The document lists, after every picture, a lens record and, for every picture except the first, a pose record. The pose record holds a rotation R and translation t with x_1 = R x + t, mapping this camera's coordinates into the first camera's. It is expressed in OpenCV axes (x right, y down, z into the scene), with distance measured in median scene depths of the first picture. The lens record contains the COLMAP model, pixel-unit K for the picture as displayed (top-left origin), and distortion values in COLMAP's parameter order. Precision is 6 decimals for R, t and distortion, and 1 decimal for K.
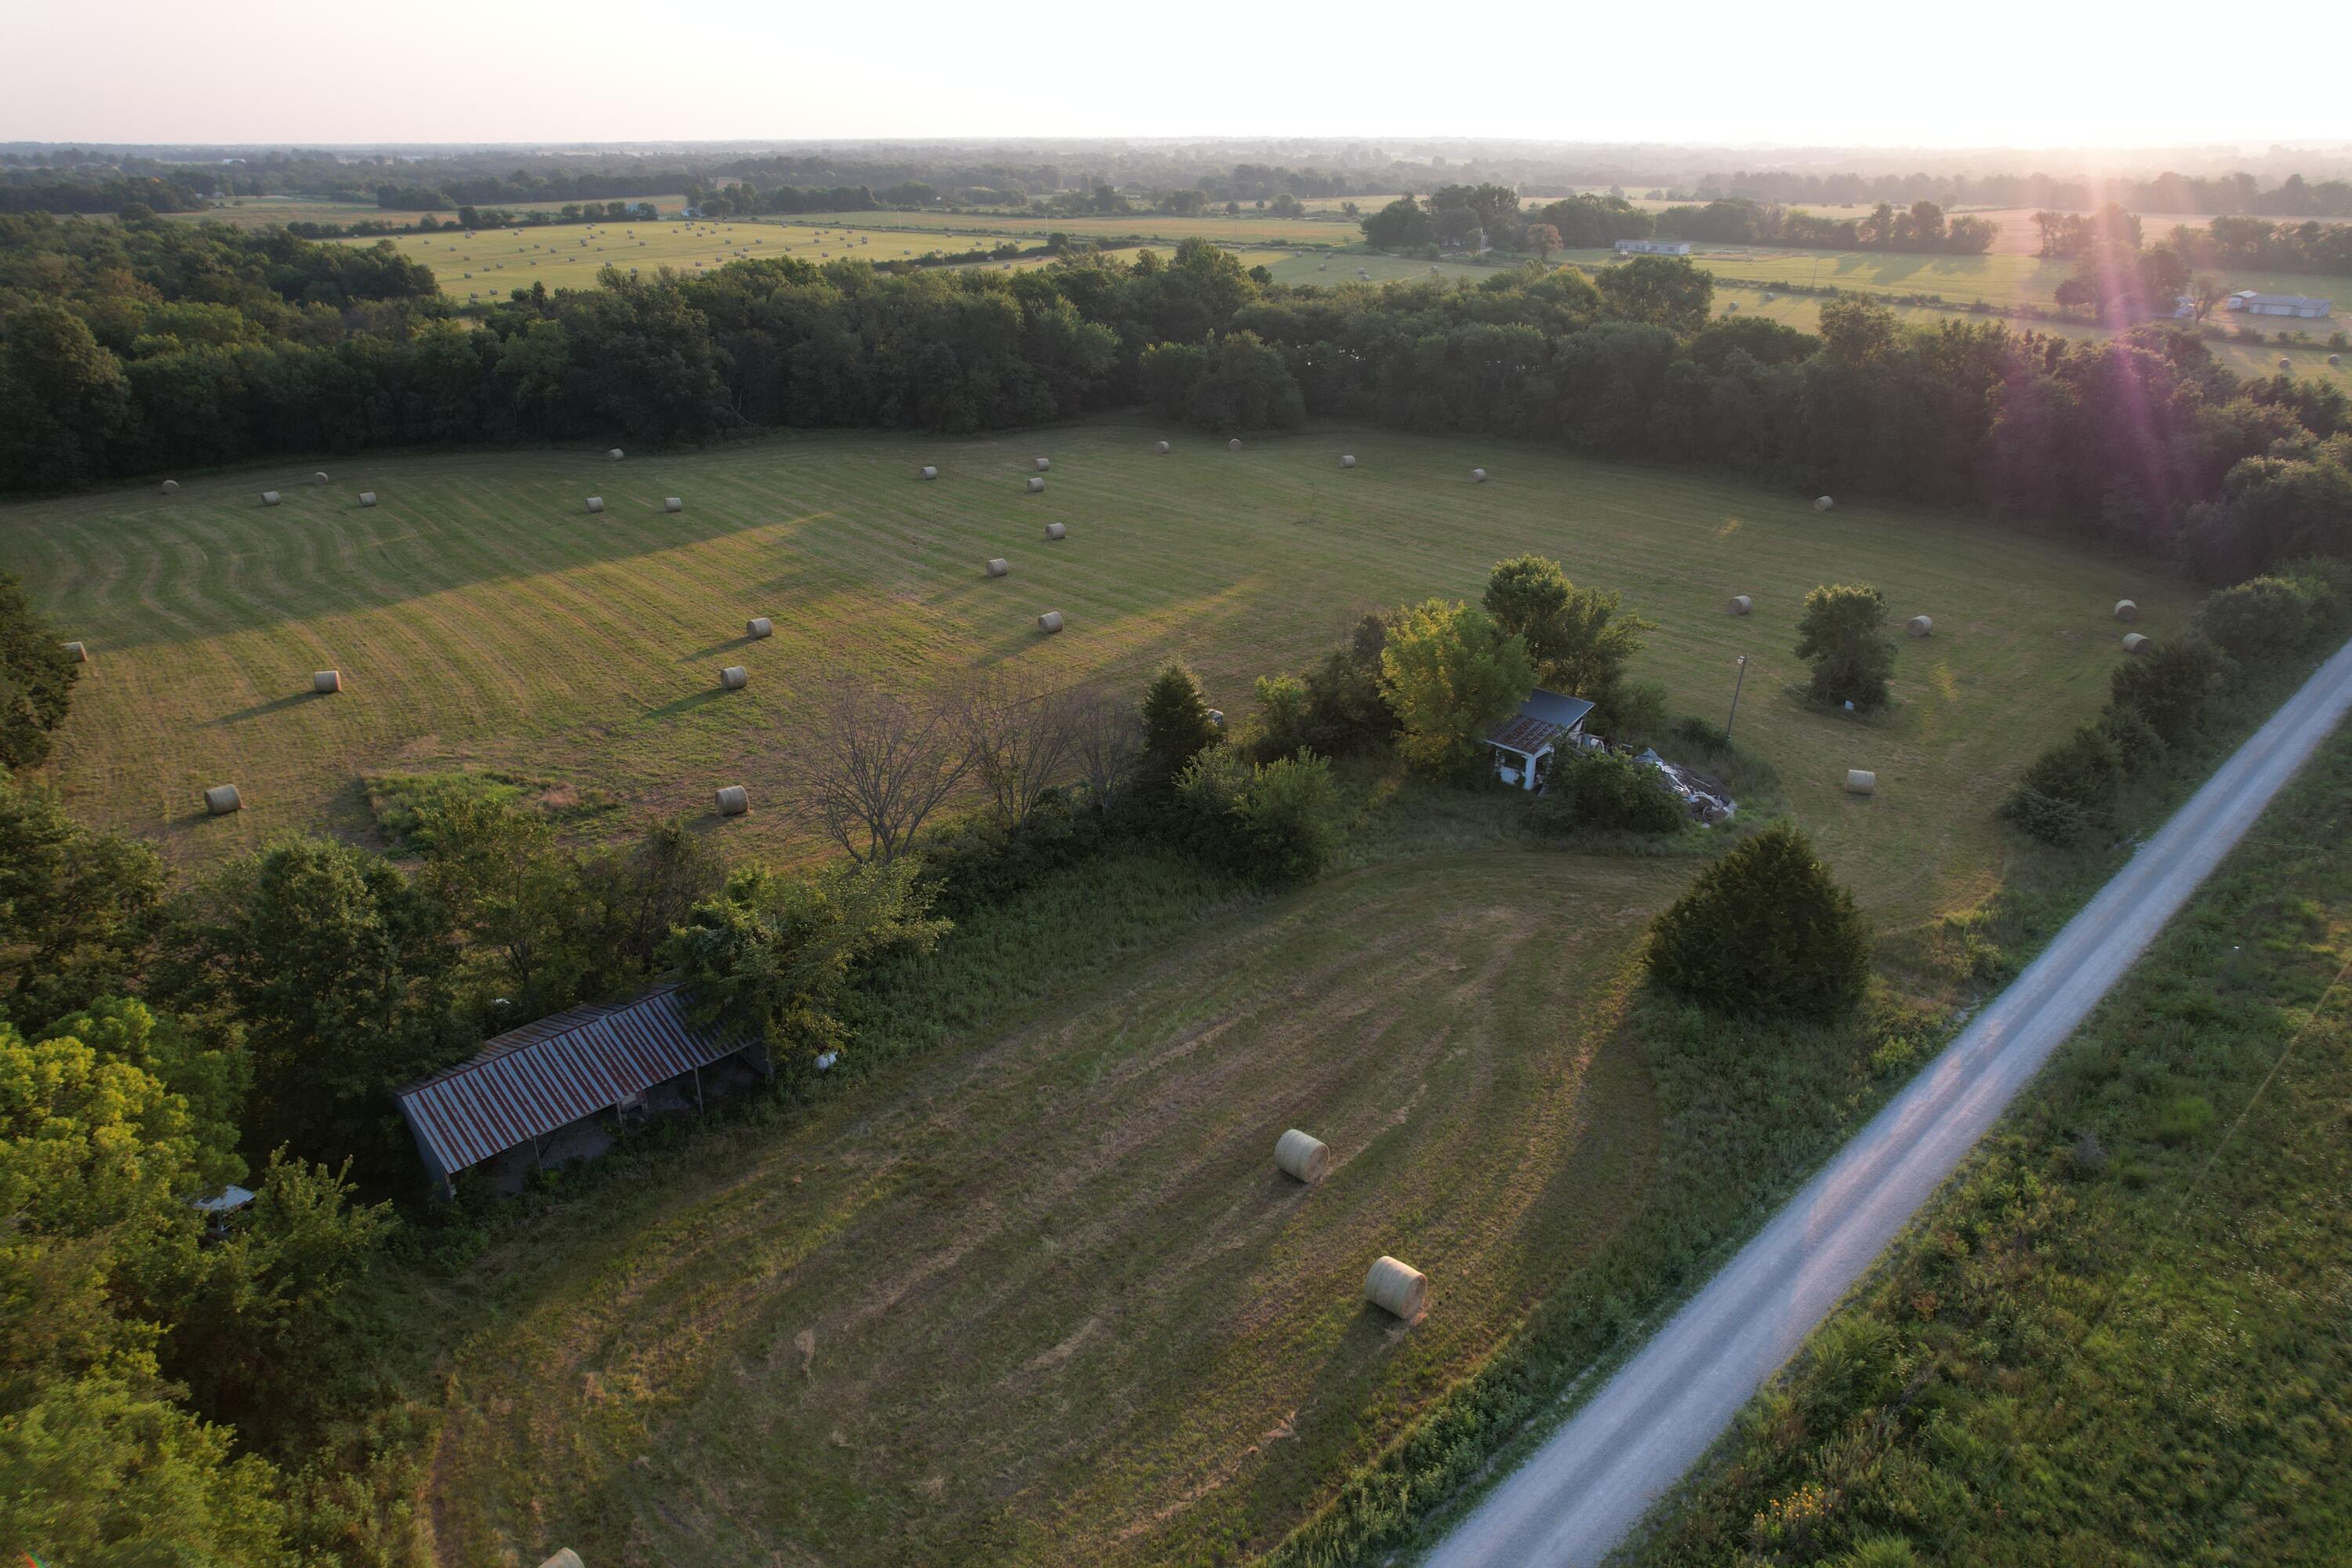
lens RADIAL K [[1512.4, 0, 1176.0], [0, 1512.4, 784.0], [0, 0, 1]] dist [-0.076177, 0.070520]
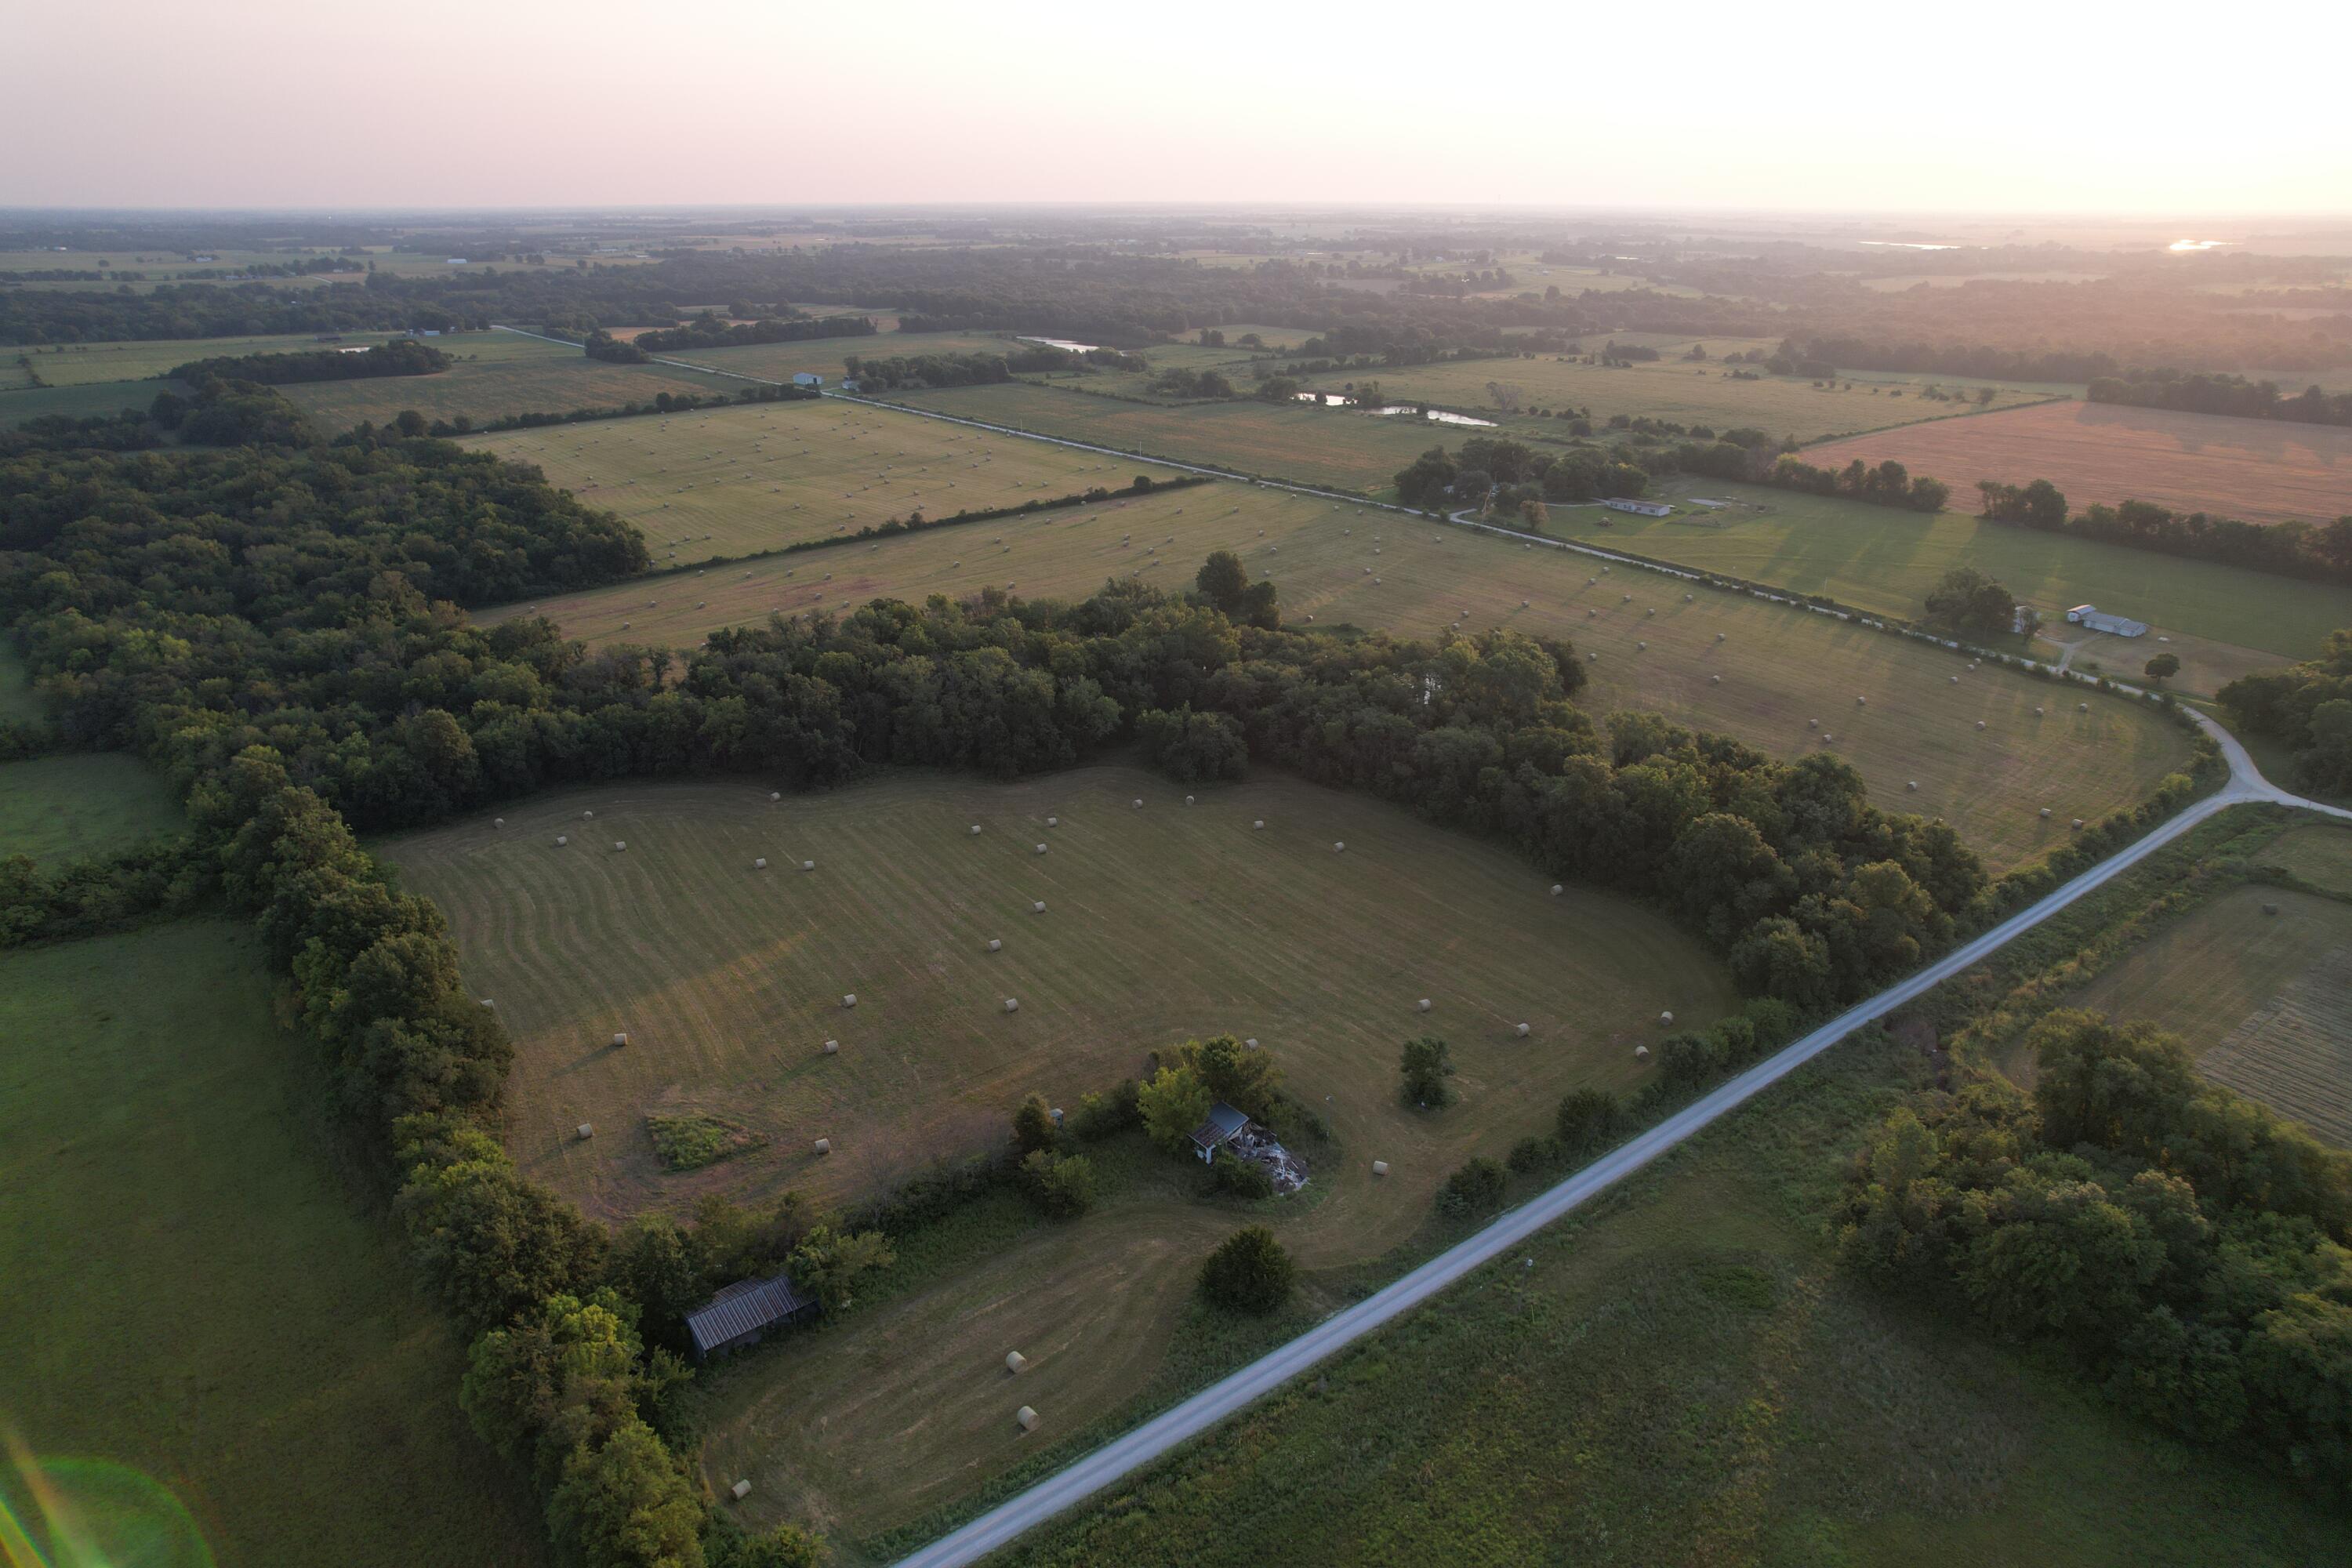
lens RADIAL K [[1519.9, 0, 1176.0], [0, 1519.9, 784.0], [0, 0, 1]] dist [-0.048305, -0.004072]
pose [[0.995003, 0.037941, -0.092352, 0.488842], [-0.040785, 0.998744, -0.029112, -0.601154], [0.091131, 0.032734, 0.995301, -1.407423]]
